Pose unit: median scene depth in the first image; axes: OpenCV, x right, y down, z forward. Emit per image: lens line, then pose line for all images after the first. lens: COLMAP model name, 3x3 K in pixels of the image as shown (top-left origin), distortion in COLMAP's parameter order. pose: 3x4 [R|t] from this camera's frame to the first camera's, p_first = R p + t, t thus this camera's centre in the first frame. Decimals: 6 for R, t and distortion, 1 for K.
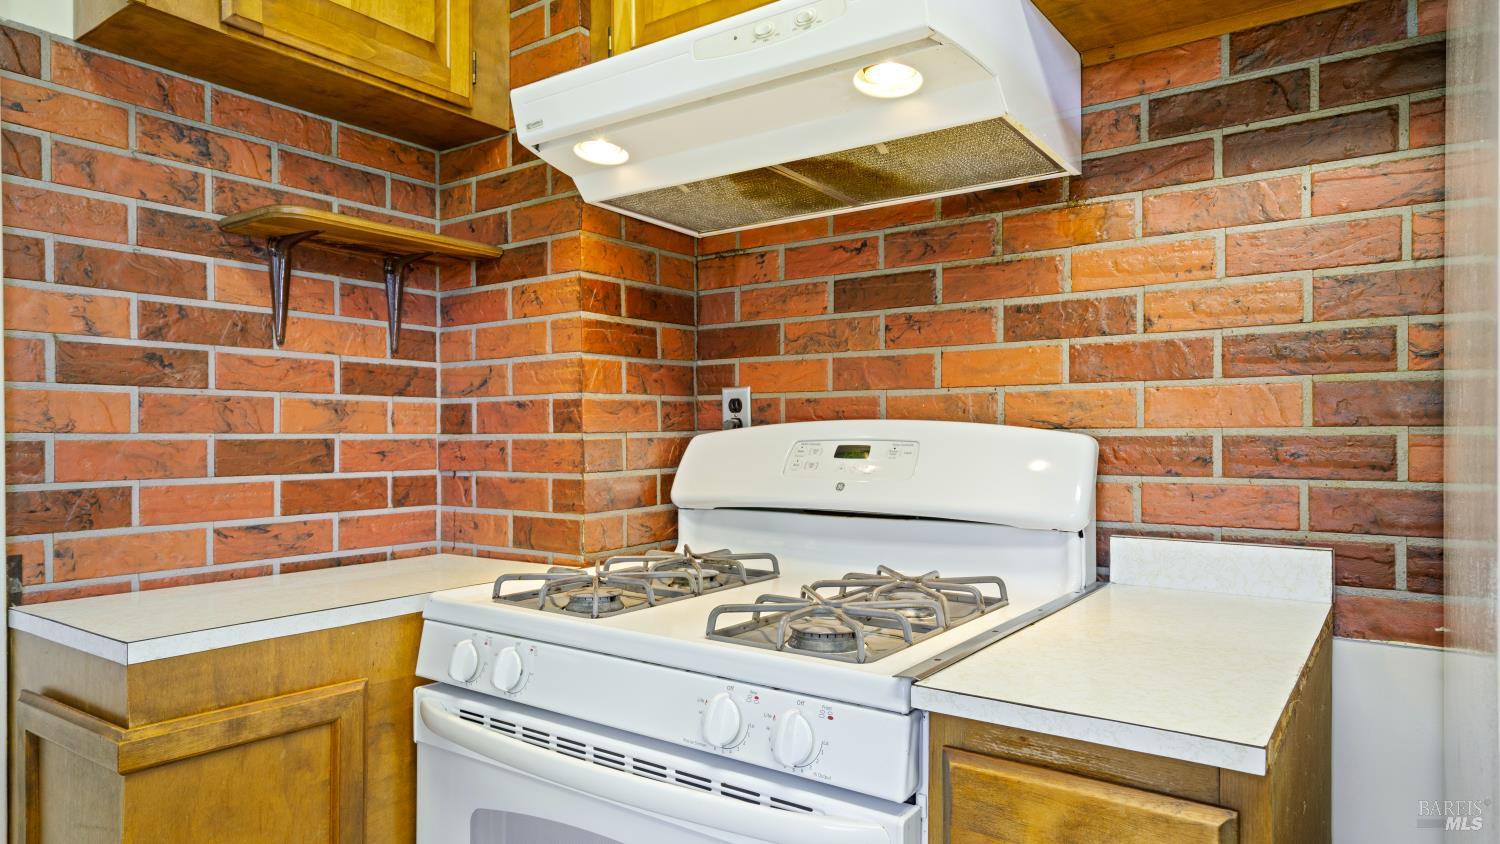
lens RADIAL K [[911.5, 0, 745.8], [0, 911.5, 434.8], [0, 0, 1]] dist [0.016934, -0.000356]
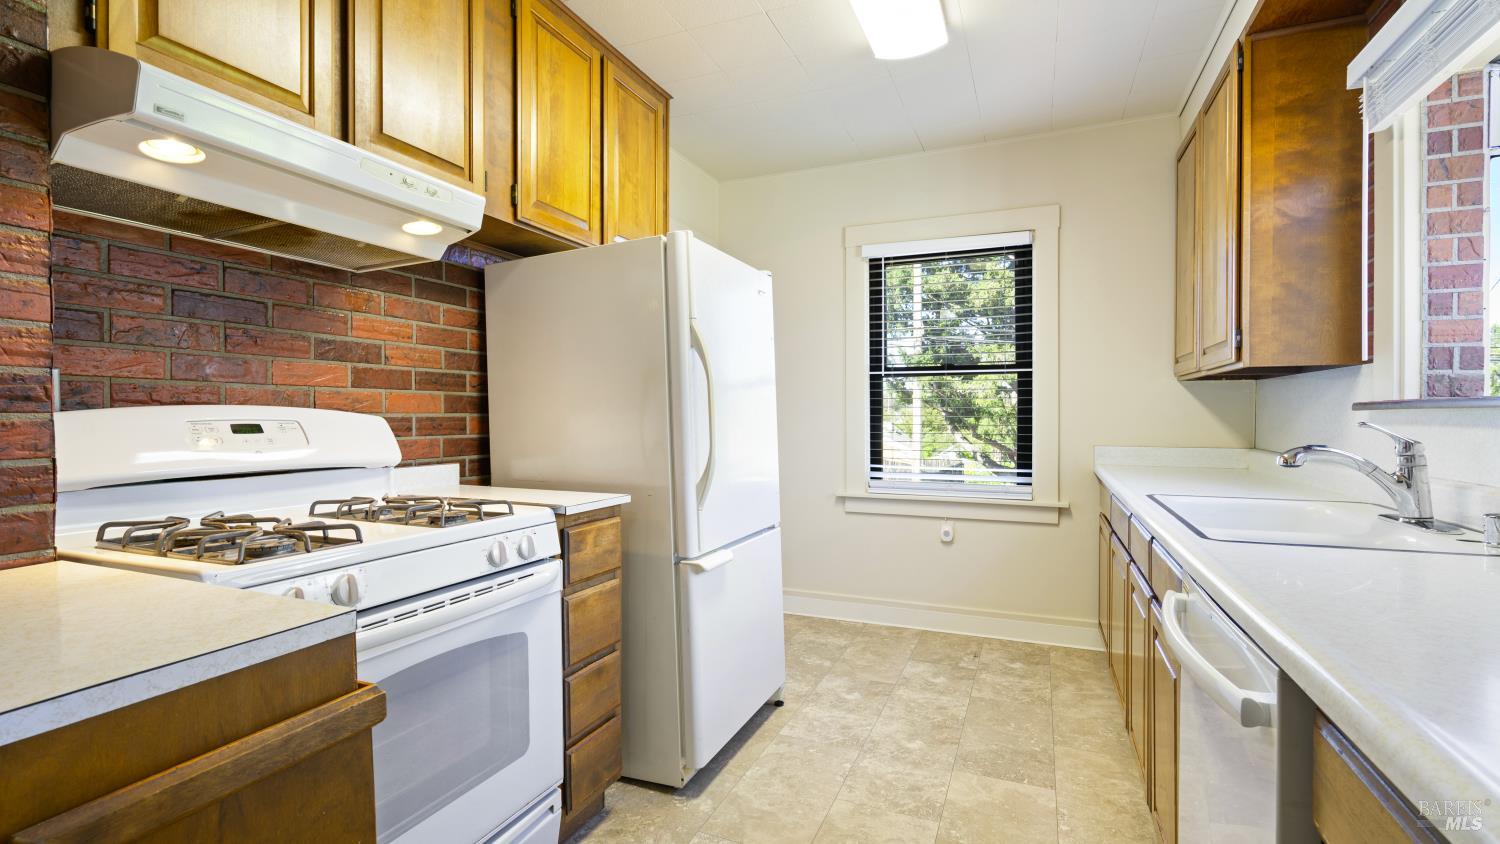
lens RADIAL K [[700.6, 0, 749.3], [0, 700.6, 416.2], [0, 0, 1]] dist [-0.004501, 0.000177]
pose [[-0.217954, 0.004036, 0.975951, -1.035303], [0.005480, 0.999981, -0.002911, 0.007138], [-0.975944, 0.004714, -0.217972, 0.484617]]
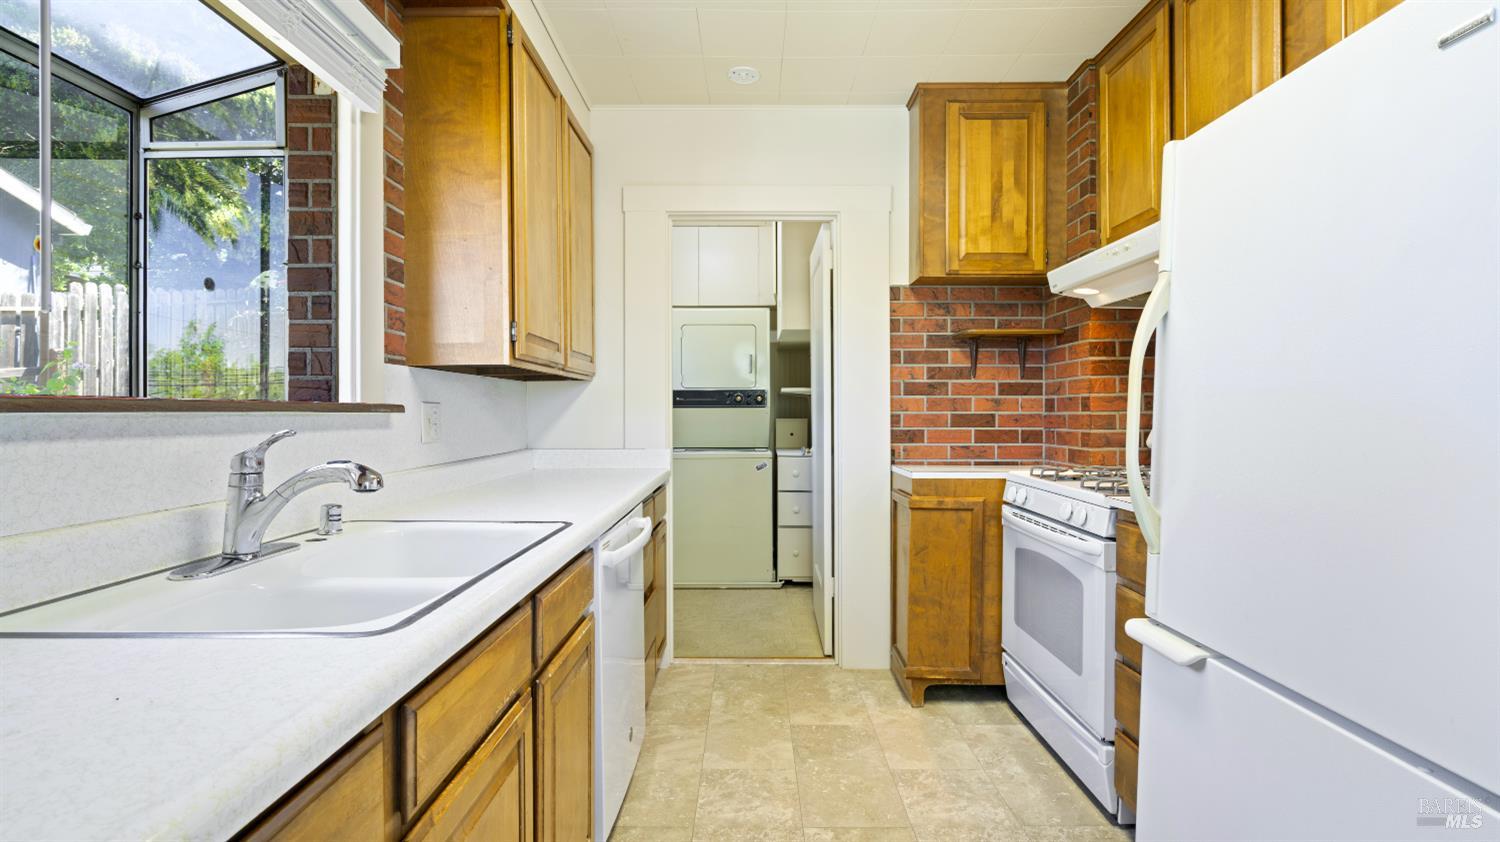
lens RADIAL K [[682.4, 0, 755.3], [0, 682.4, 412.9], [0, 0, 1]] dist [-0.018773, 0.000472]
pose [[0.594955, 0.004519, -0.803747, 0.755219], [-0.000901, 0.999987, 0.004956, -0.007242], [0.803759, -0.002224, 0.594951, -0.729667]]
